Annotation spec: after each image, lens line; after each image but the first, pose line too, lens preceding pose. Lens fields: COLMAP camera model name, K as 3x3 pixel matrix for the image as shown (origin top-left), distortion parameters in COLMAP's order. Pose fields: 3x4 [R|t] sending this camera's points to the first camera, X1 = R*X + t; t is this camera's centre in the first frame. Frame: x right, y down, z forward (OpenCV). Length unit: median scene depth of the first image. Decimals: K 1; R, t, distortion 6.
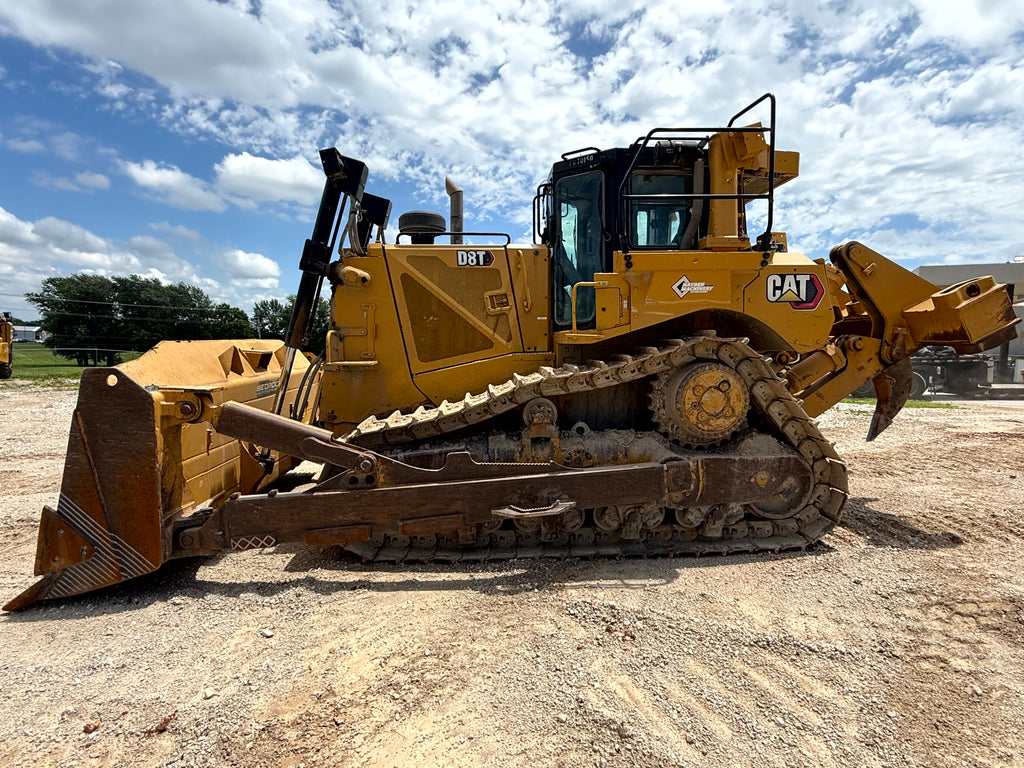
lens RADIAL K [[563.9, 0, 531.0], [0, 563.9, 385.1], [0, 0, 1]] dist [0.000162, 0.000894]
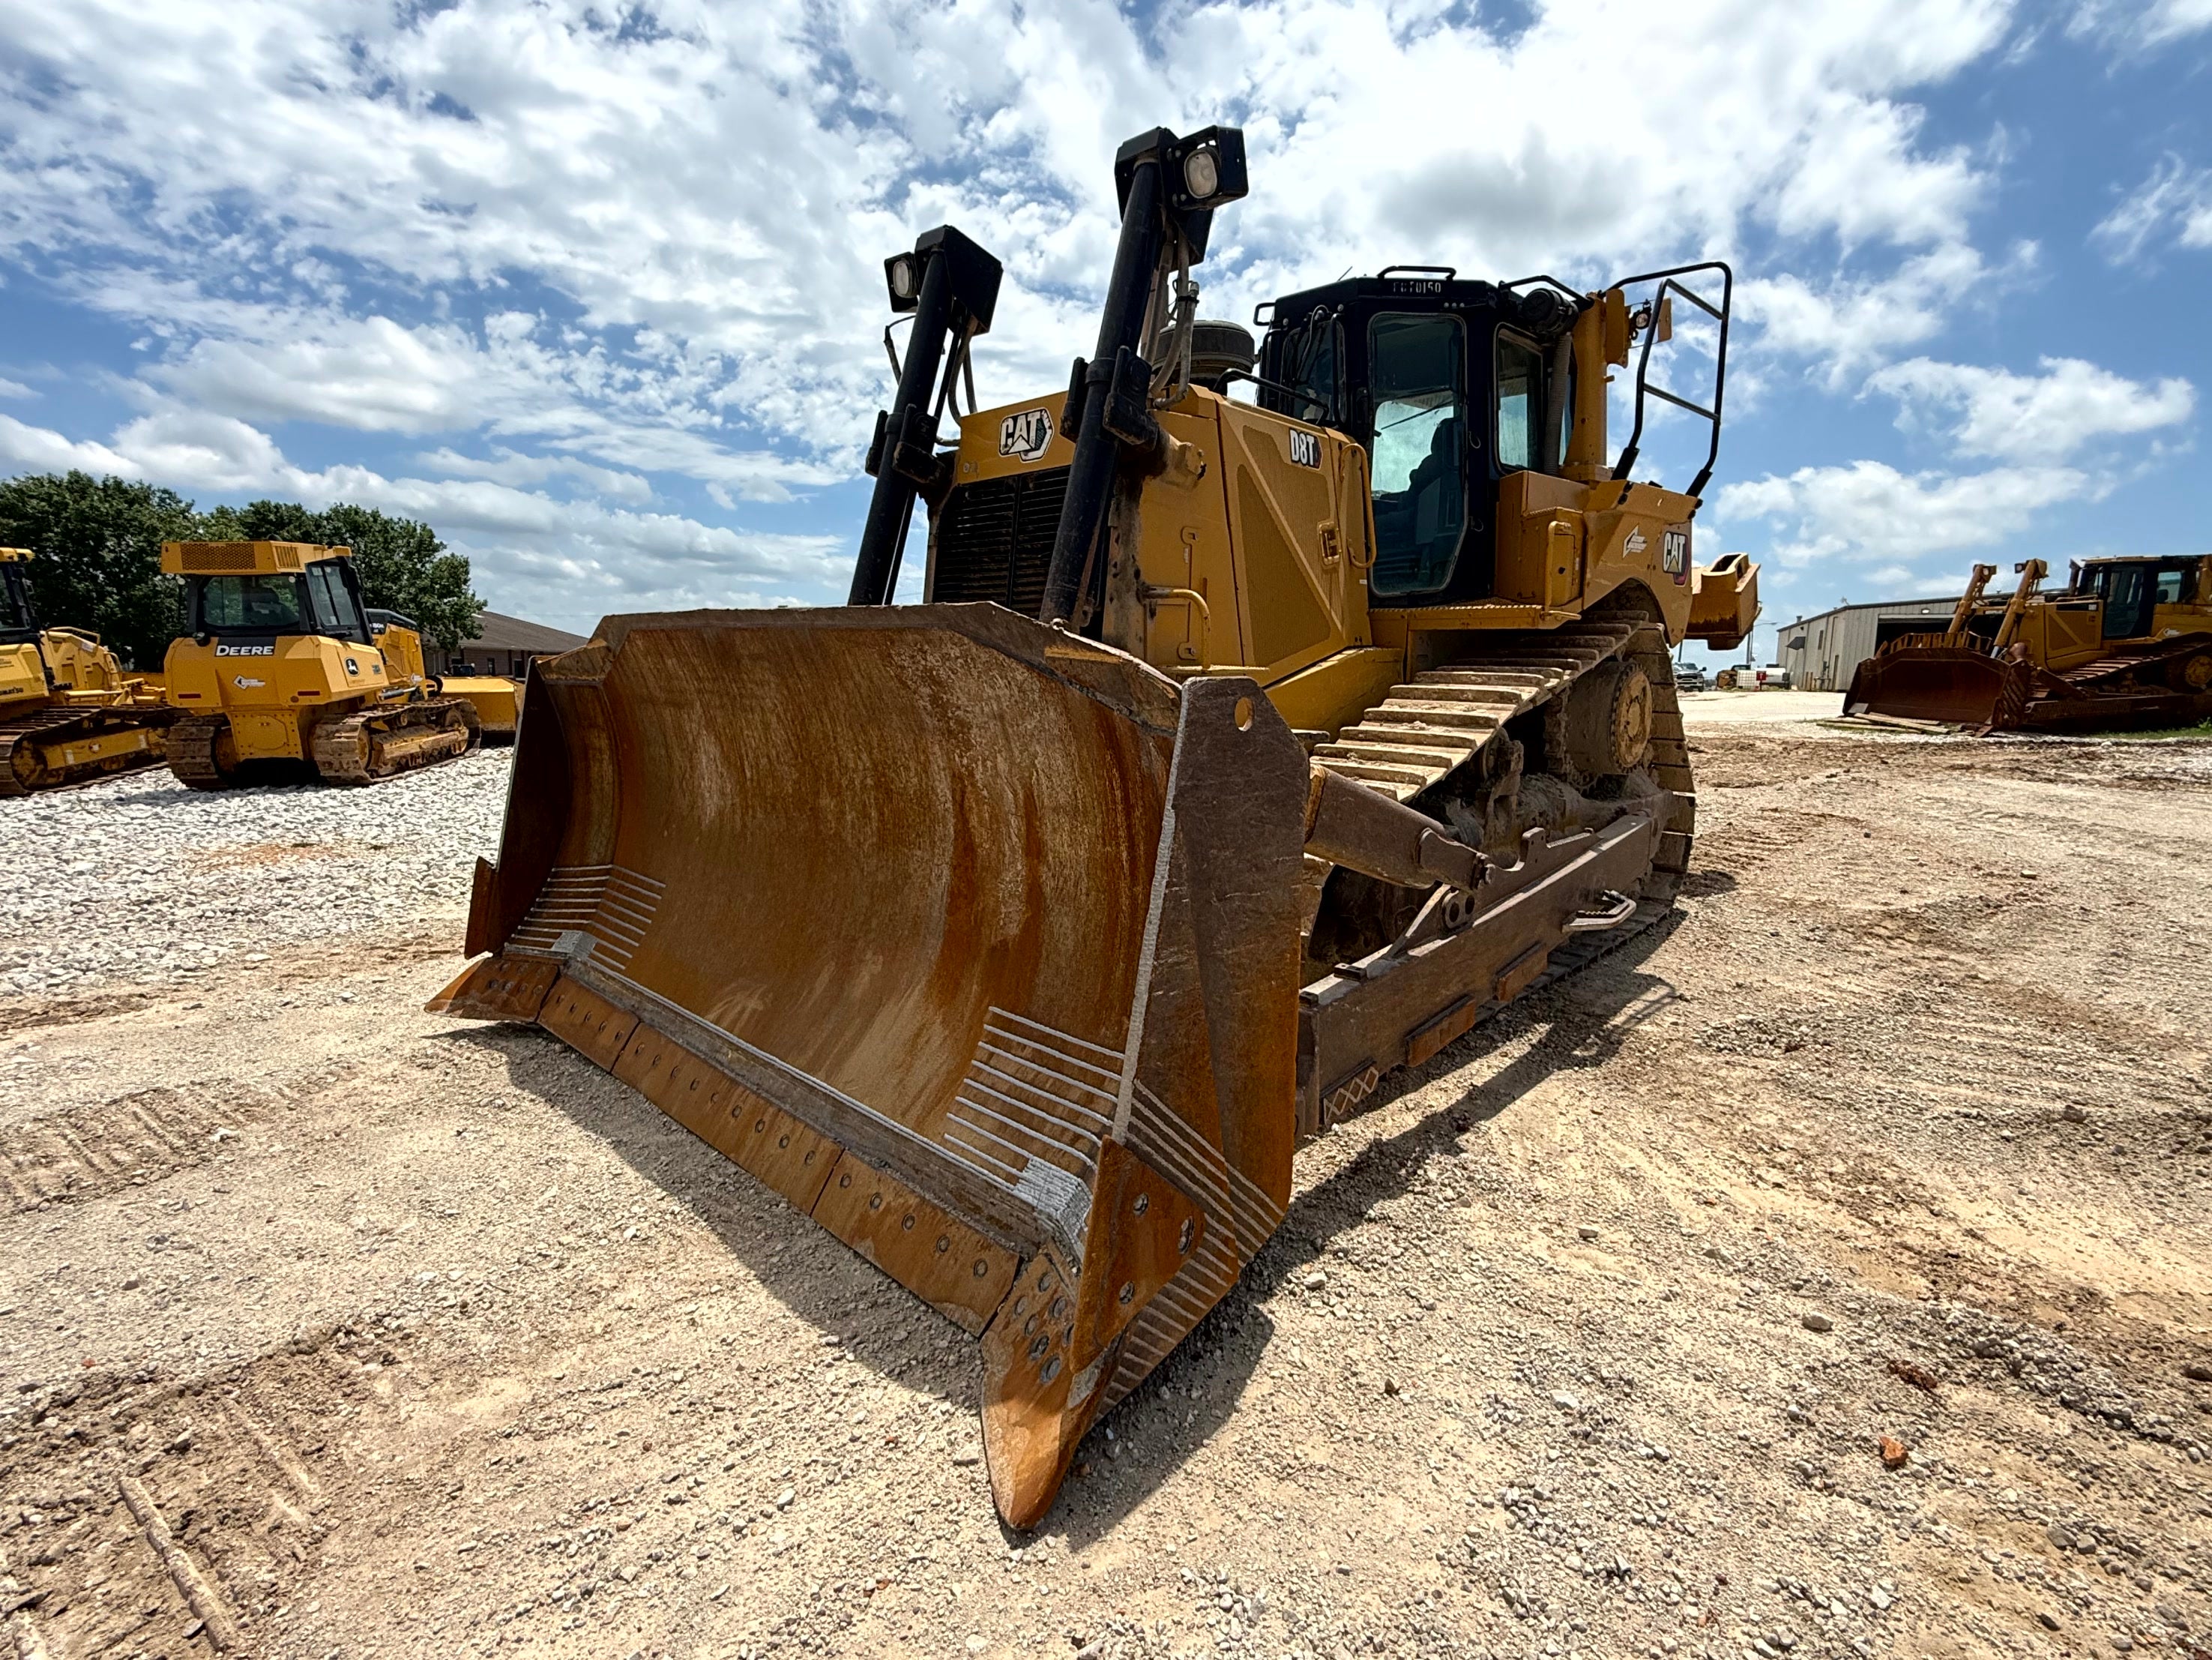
lens RADIAL K [[1091.0, 0, 1106.0], [0, 1091.0, 830.0], [0, 0, 1]] dist [0.004848, 0.001092]
pose [[0.721147, -0.113915, 0.683353, -0.101567], [0.052560, 0.992542, 0.109989, -0.001283], [-0.690786, -0.043401, 0.721756, 0.047550]]
